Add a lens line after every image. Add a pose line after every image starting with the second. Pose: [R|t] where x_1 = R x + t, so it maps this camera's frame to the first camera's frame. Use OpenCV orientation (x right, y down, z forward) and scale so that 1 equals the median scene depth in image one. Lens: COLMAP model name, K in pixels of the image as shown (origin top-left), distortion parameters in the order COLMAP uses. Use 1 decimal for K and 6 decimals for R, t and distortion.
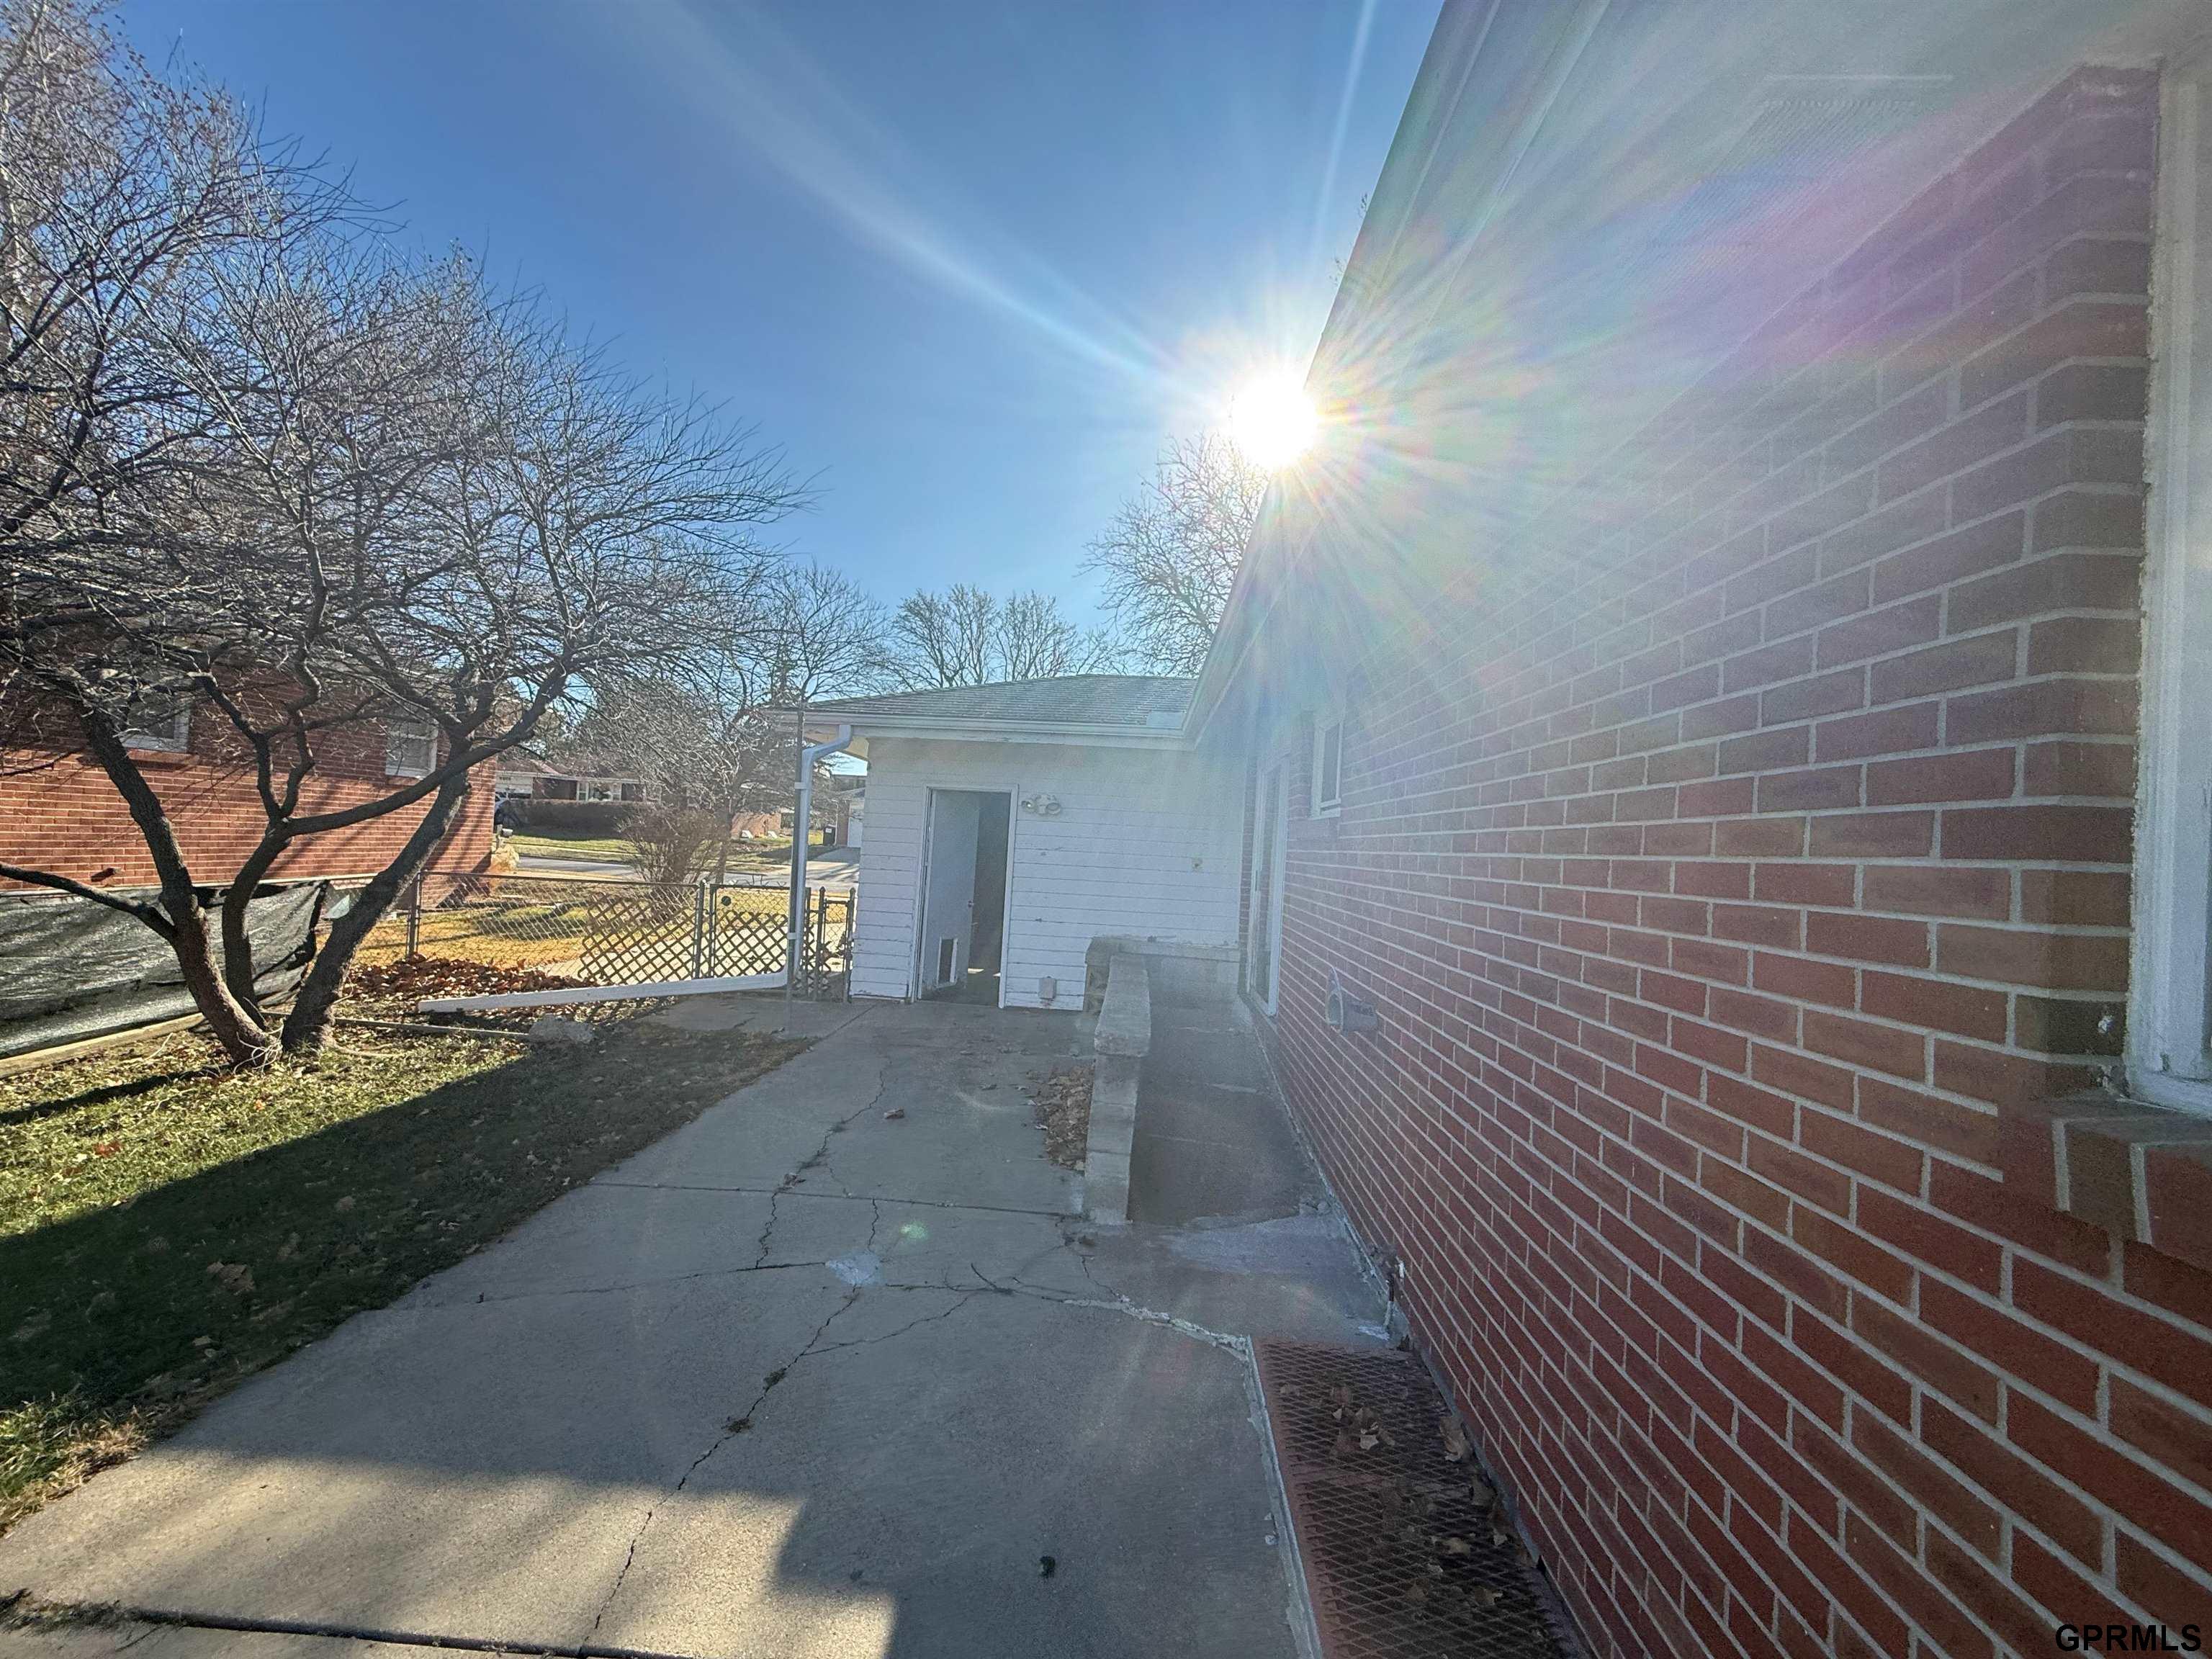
lens RADIAL K [[881.6, 0, 1105.4], [0, 881.6, 826.9], [0, 0, 1]] dist [-0.001303, 0.000393]
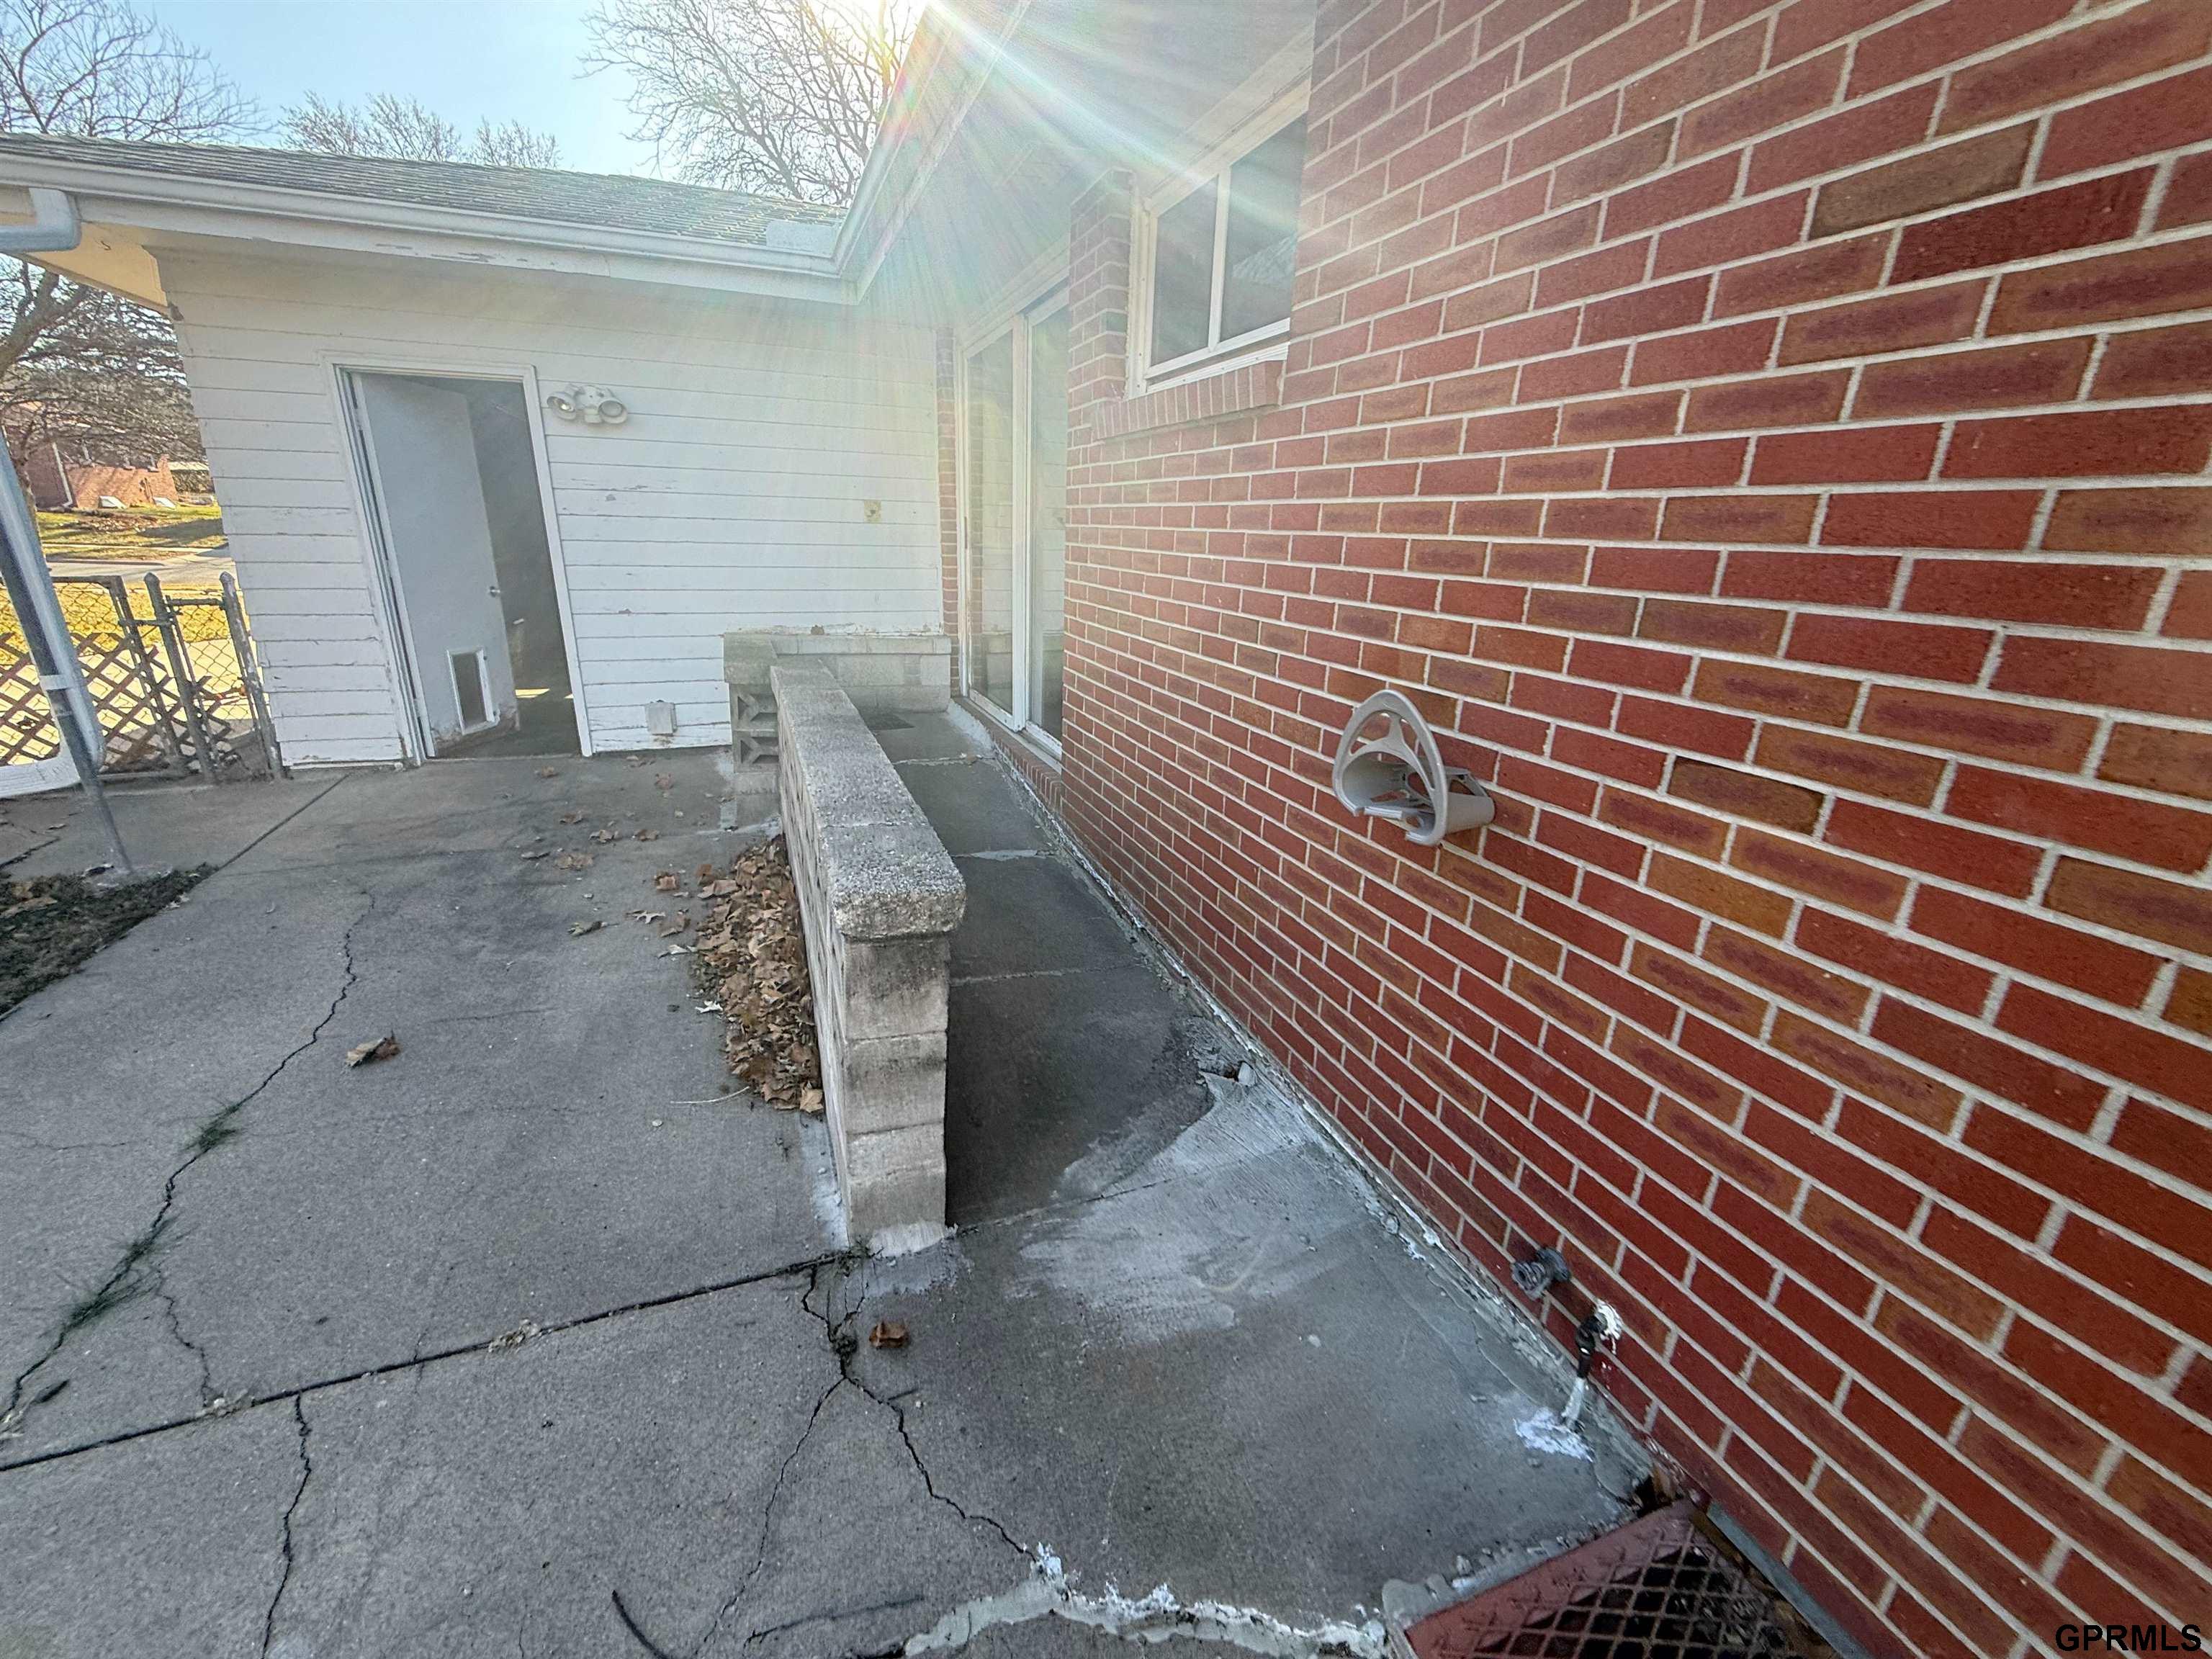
lens RADIAL K [[881.6, 0, 1101.3], [0, 881.6, 830.2], [0, 0, 1]] dist [-0.001303, 0.000393]
pose [[0.916570, -0.154737, 0.368722, -0.021054], [0.010329, 0.930949, 0.365003, 0.026332], [-0.399741, -0.330742, 0.854878, 0.291927]]
